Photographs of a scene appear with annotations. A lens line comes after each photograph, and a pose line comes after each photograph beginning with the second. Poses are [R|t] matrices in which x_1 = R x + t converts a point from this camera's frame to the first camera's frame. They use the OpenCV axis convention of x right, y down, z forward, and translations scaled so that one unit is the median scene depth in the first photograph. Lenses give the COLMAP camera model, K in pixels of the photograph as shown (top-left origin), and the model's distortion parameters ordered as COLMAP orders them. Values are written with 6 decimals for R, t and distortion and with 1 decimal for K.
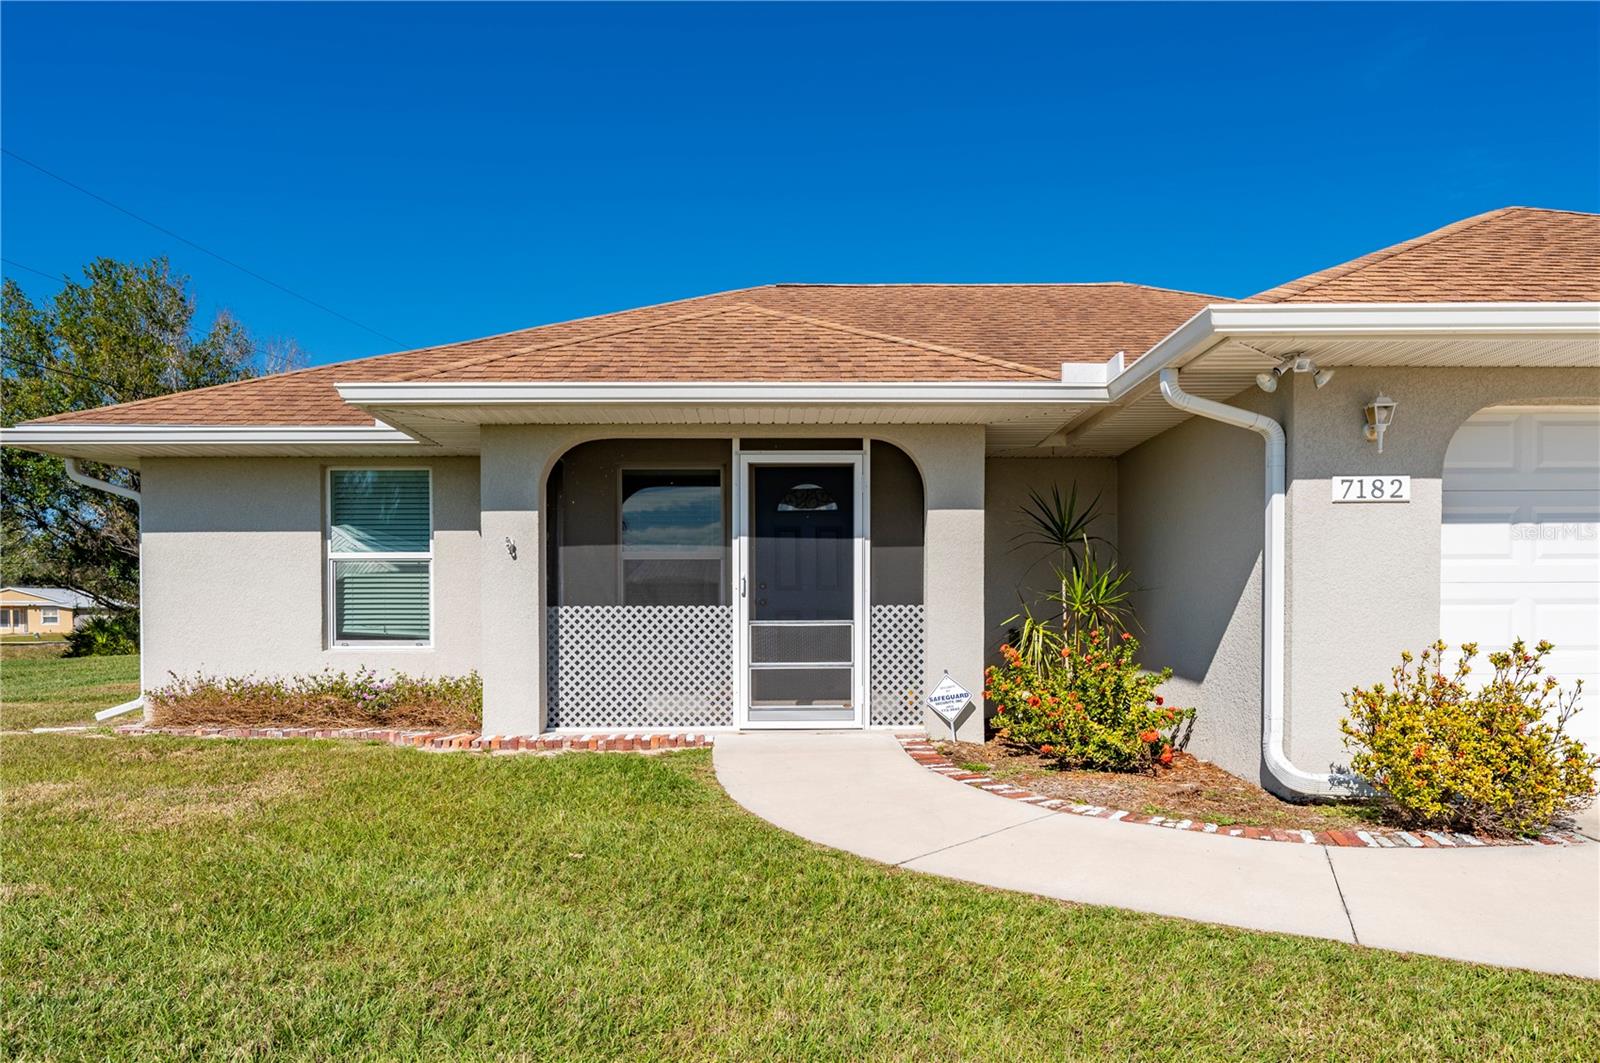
lens RADIAL K [[1145.8, 0, 798.3], [0, 1145.8, 617.4], [0, 0, 1]] dist [-0.000074, -0.000069]
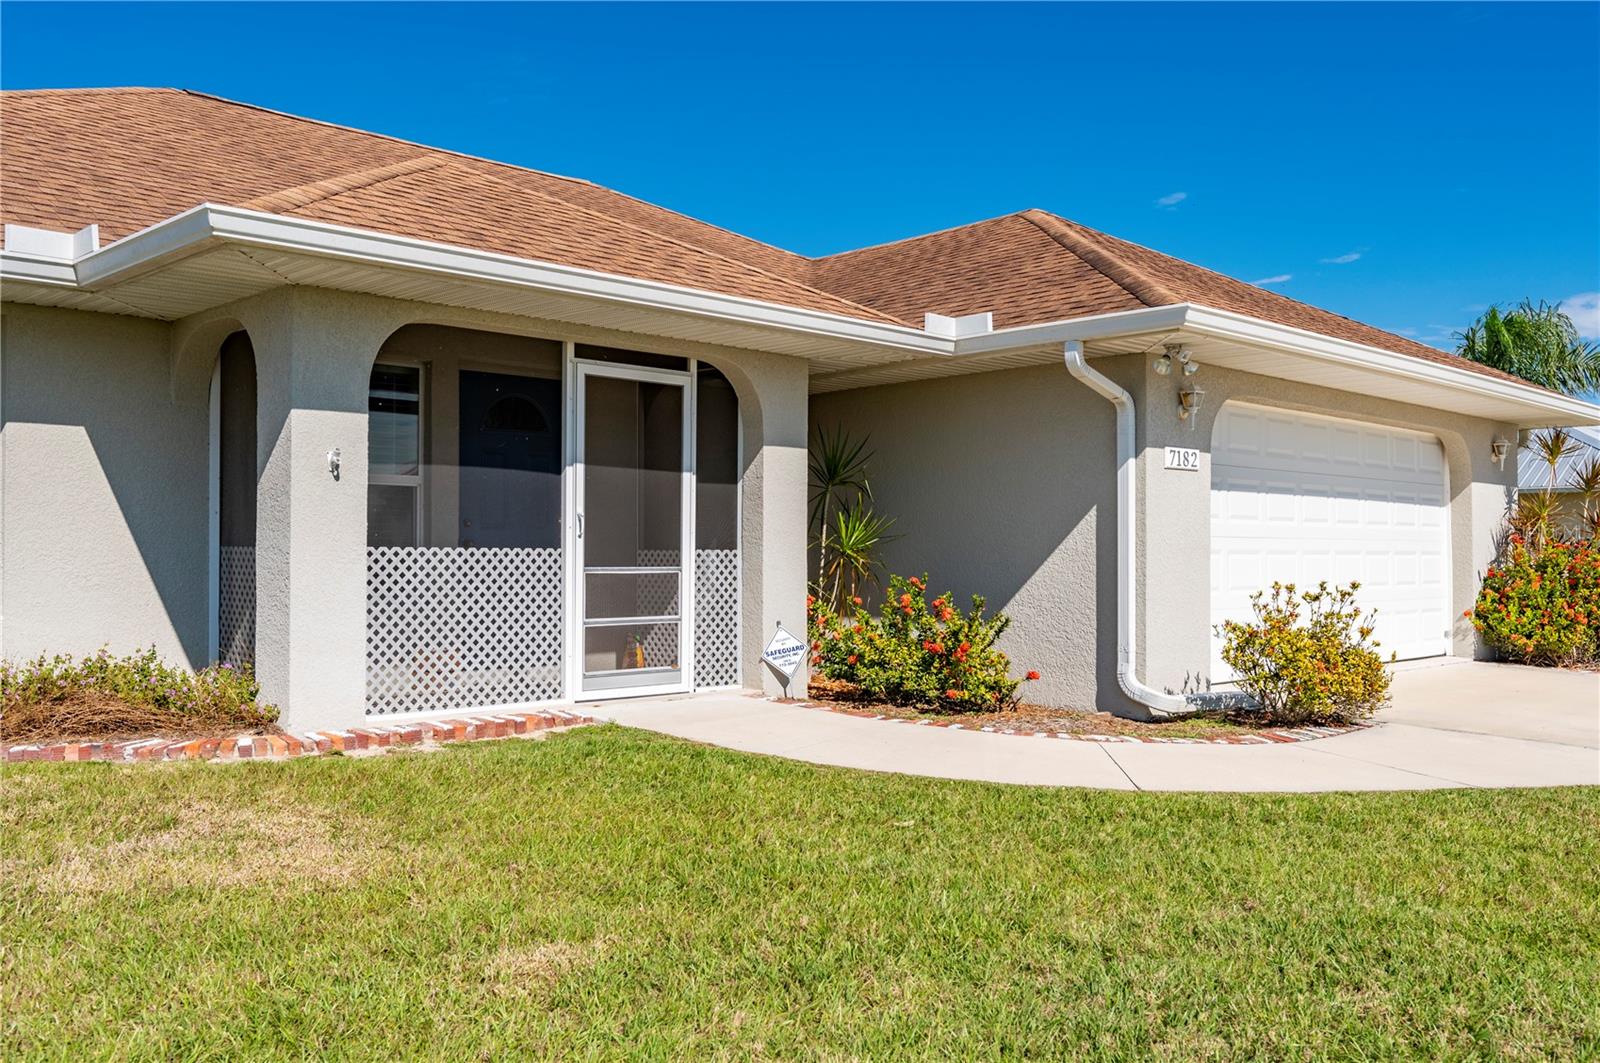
lens RADIAL K [[1398.4, 0, 800.0], [0, 1398.4, 531.5], [0, 0, 1]] dist [-0.104520, 0.000821]
pose [[0.702488, 0.018288, 0.711461, -0.640078], [-0.001767, 0.999712, -0.023952, 0.000958], [-0.711693, 0.015568, 0.702318, 0.196213]]
